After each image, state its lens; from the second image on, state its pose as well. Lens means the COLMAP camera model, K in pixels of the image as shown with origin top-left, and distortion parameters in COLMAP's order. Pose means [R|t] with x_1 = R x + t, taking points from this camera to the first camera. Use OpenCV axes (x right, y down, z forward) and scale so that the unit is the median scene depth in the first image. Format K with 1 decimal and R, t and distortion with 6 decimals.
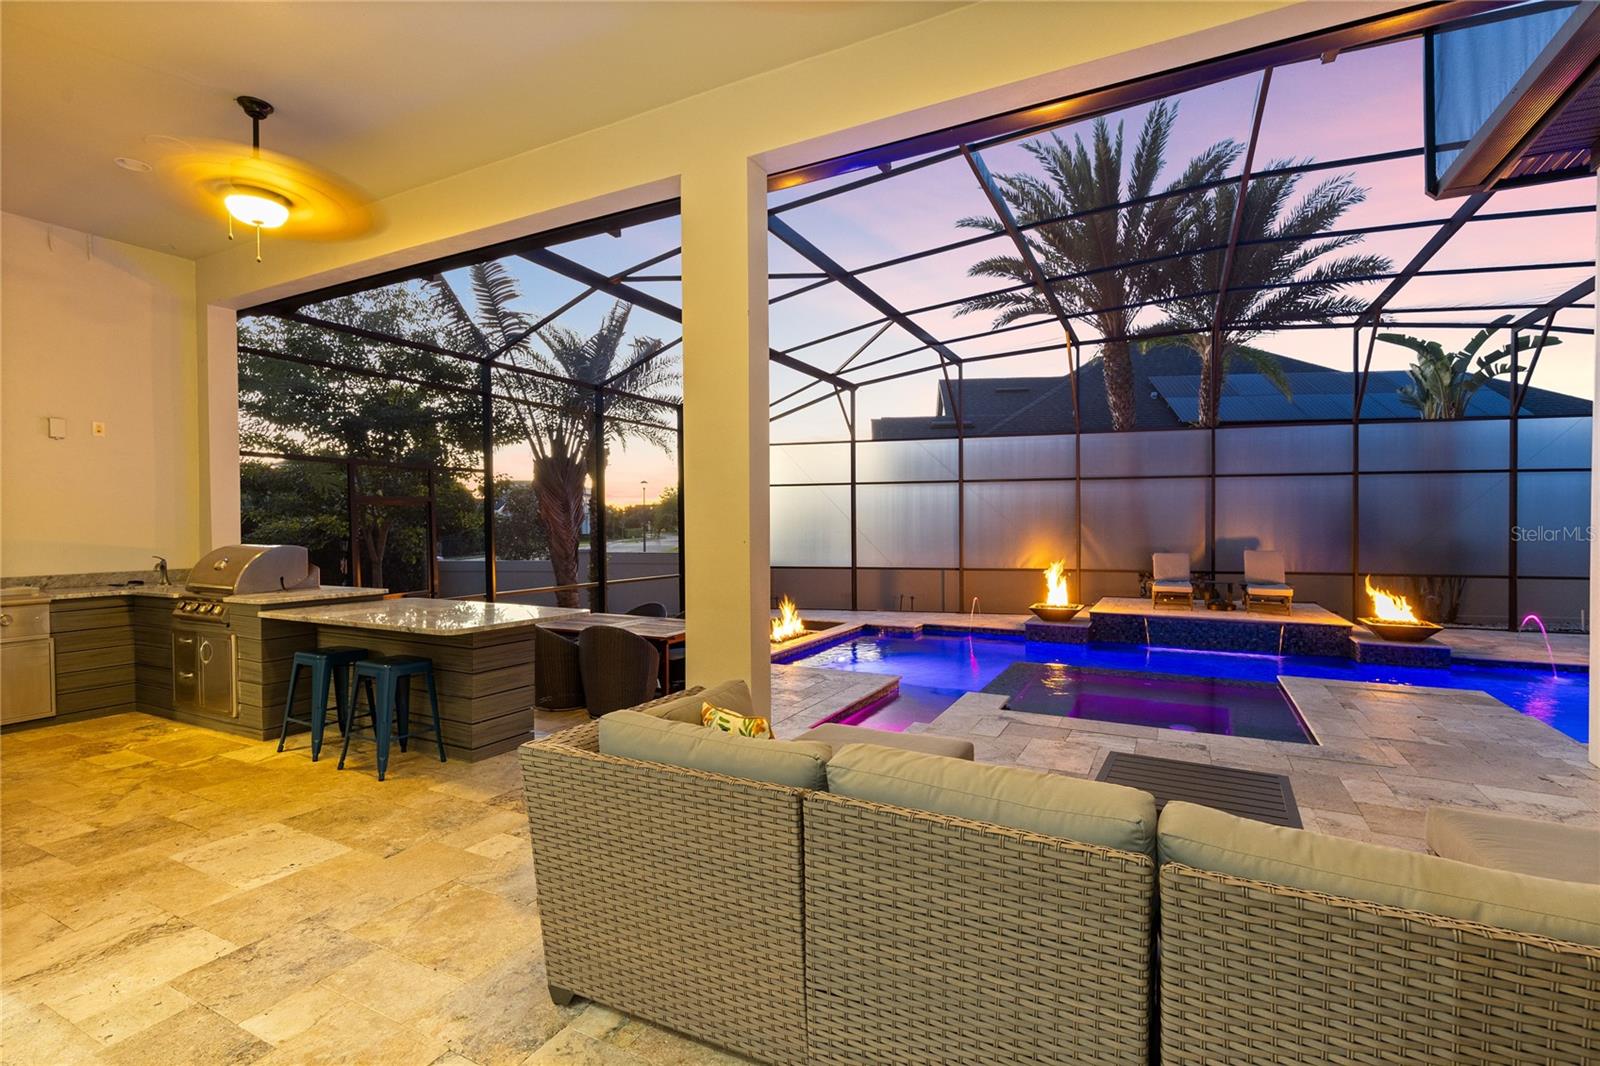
lens RADIAL K [[737.5, 0, 800.9], [0, 737.5, 534.0], [0, 0, 1]] dist [0.001691, 0.001268]
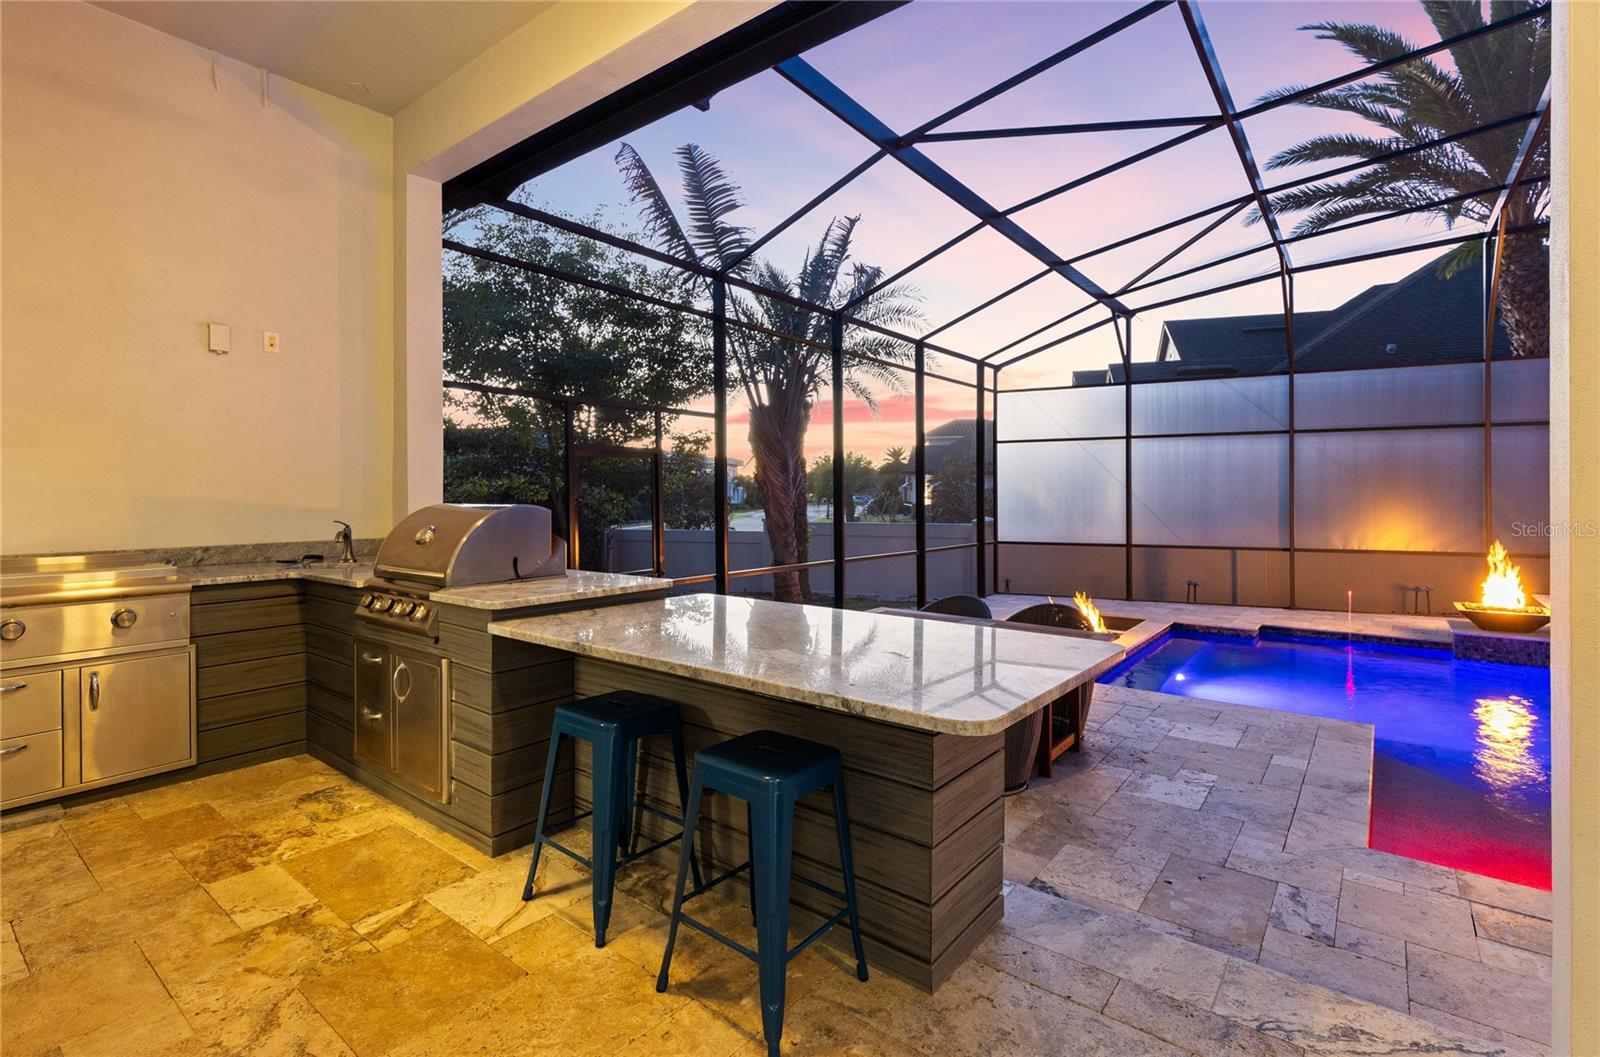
lens RADIAL K [[741.9, 0, 788.9], [0, 741.9, 493.7], [0, 0, 1]] dist [0.007811, -0.002199]
pose [[0.981928, 0.003128, -0.189230, -0.332802], [-0.006006, 0.999875, -0.014638, 0.012682], [0.189160, 0.015510, 0.981824, 0.403341]]
